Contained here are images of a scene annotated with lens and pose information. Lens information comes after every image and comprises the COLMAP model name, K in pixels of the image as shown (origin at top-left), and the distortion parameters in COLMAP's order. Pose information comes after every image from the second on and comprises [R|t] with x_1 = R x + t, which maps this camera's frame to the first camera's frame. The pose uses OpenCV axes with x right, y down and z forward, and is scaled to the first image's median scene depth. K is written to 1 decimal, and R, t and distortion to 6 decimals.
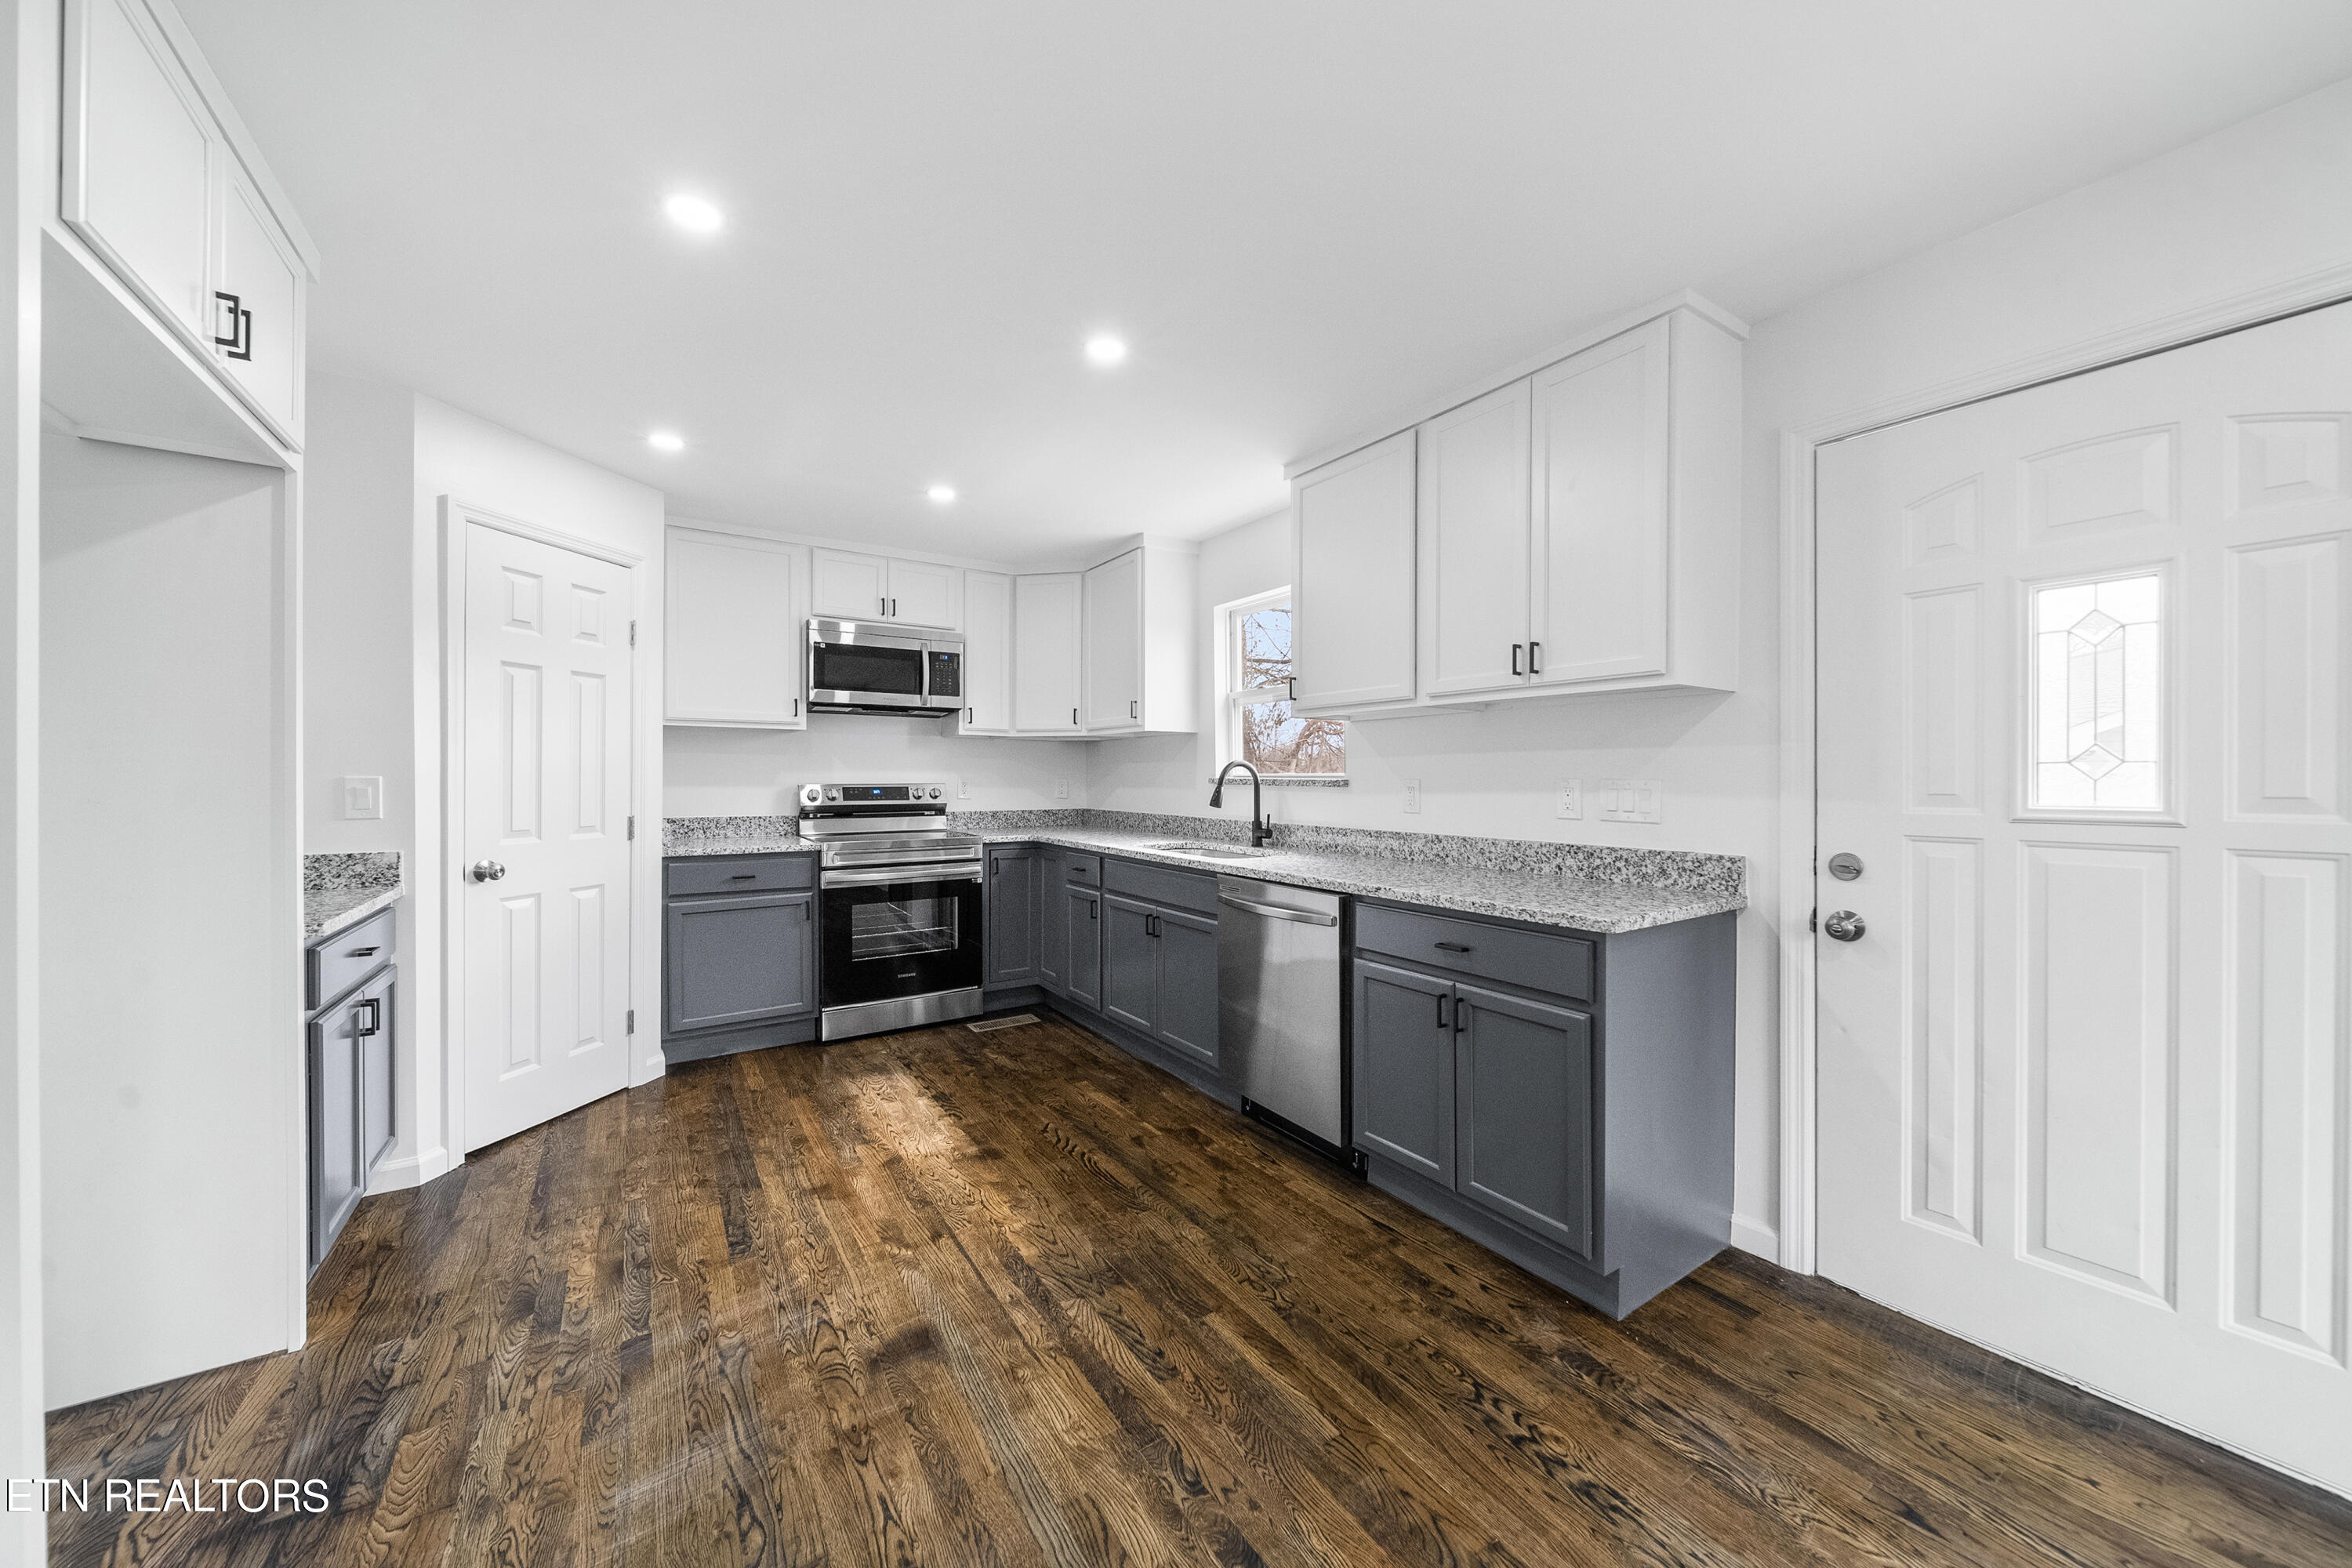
lens RADIAL K [[830.9, 0, 1179.6], [0, 830.9, 776.7], [0, 0, 1]] dist [-0.001397, -0.000673]
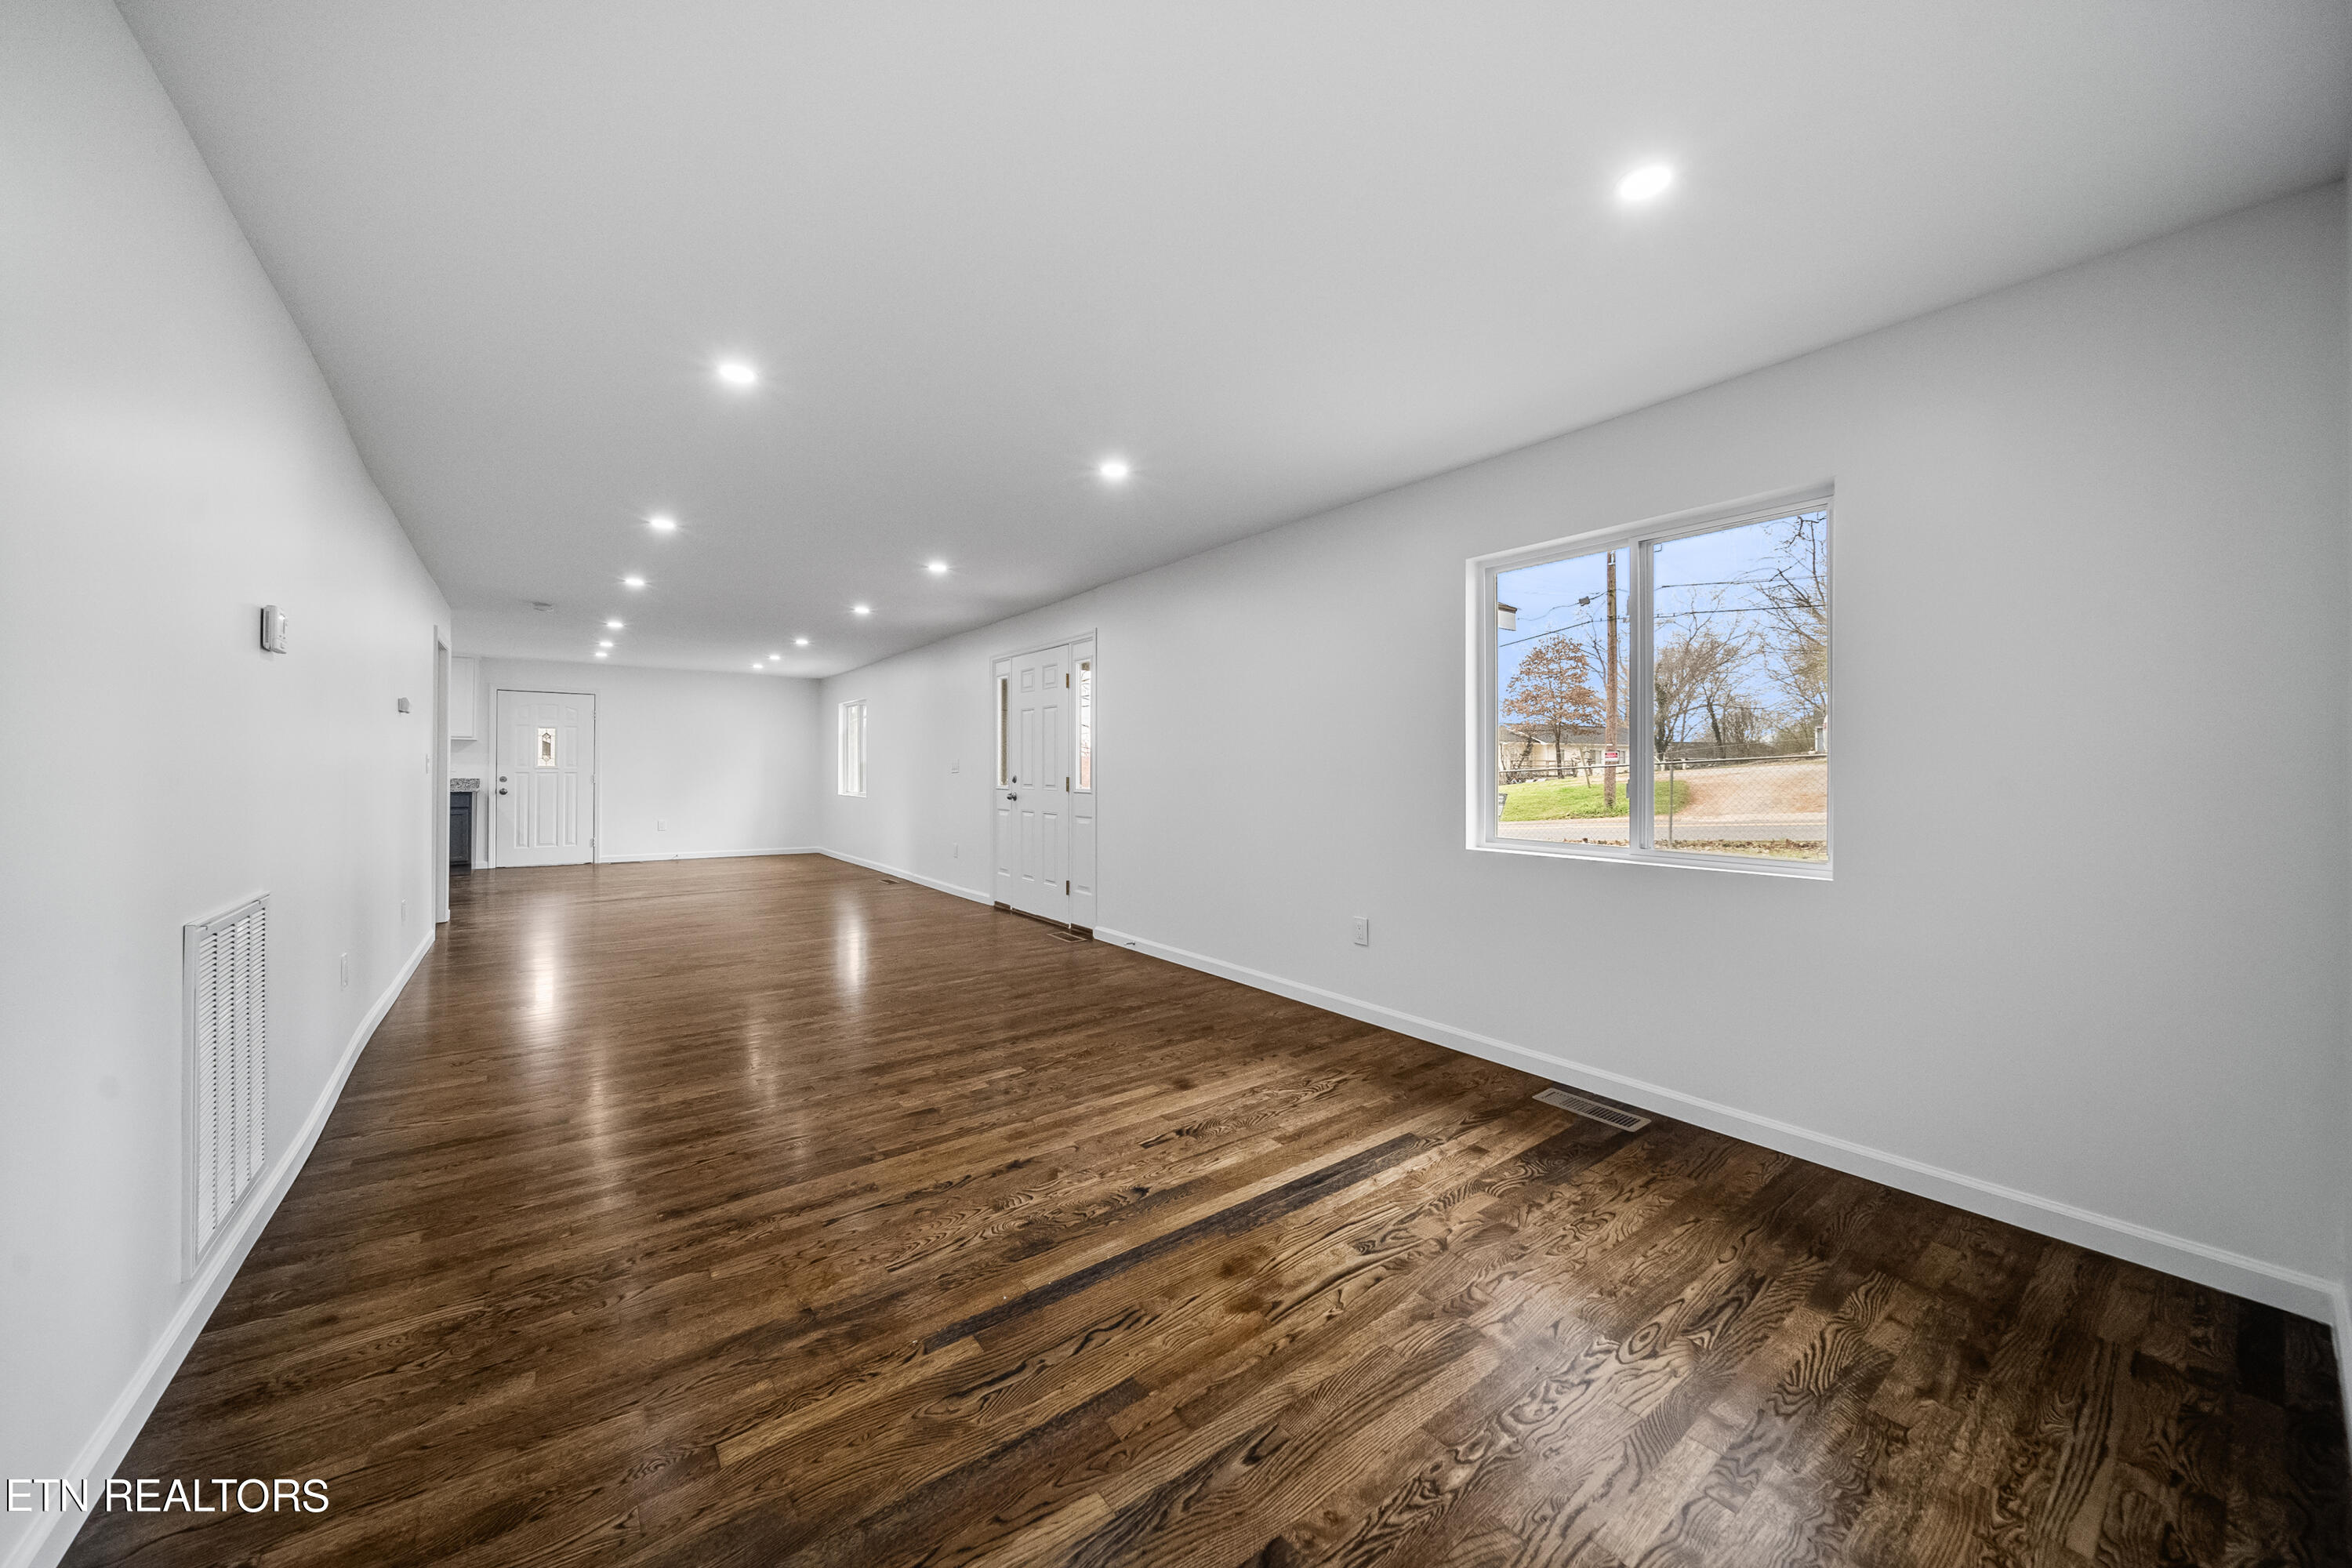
lens RADIAL K [[830.9, 0, 1161.0], [0, 830.9, 773.3], [0, 0, 1]] dist [-0.001397, -0.000673]
pose [[-0.056077, -0.011426, 0.998361, -2.708782], [-0.002679, 0.999933, 0.011294, 0.006694], [-0.998423, -0.002041, -0.056104, -1.632443]]
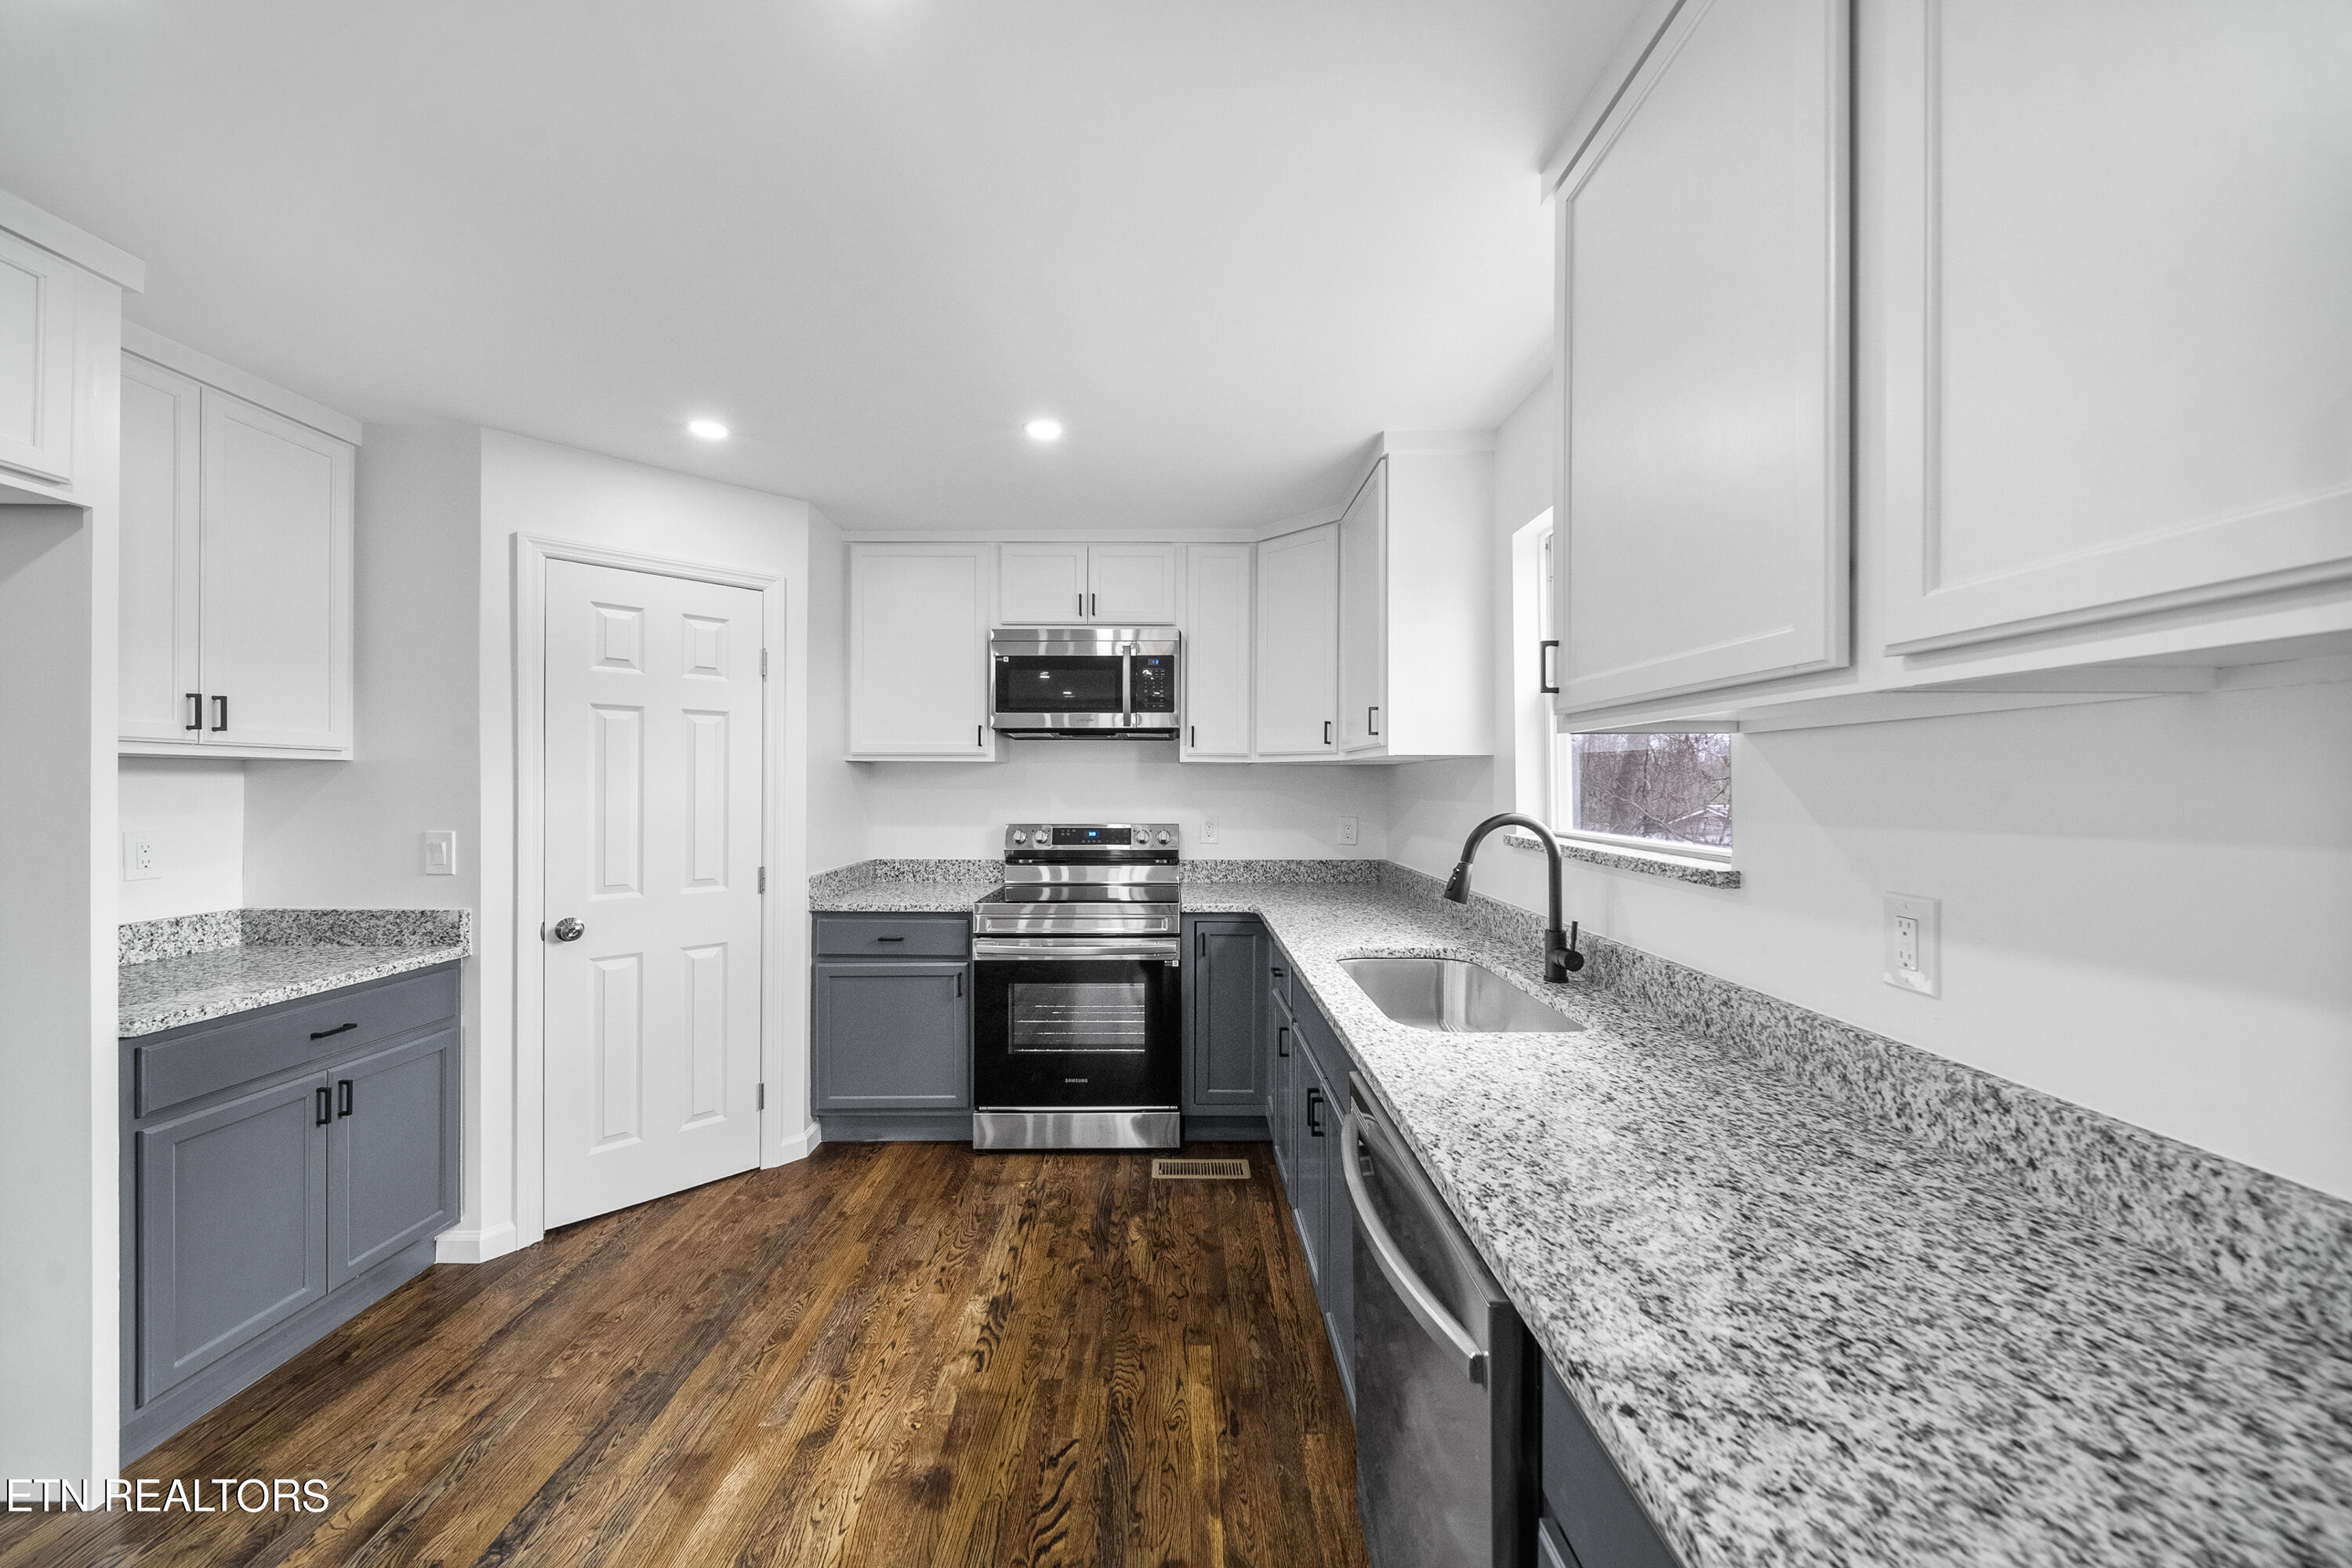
lens RADIAL K [[830.9, 0, 1160.2], [0, 830.9, 783.0], [0, 0, 1]] dist [-0.001397, -0.000673]
pose [[0.830376, -0.000684, -0.557204, 0.180400], [-0.000323, 0.999998, -0.001709, -0.037884], [0.557204, 0.001599, 0.830374, 0.451720]]
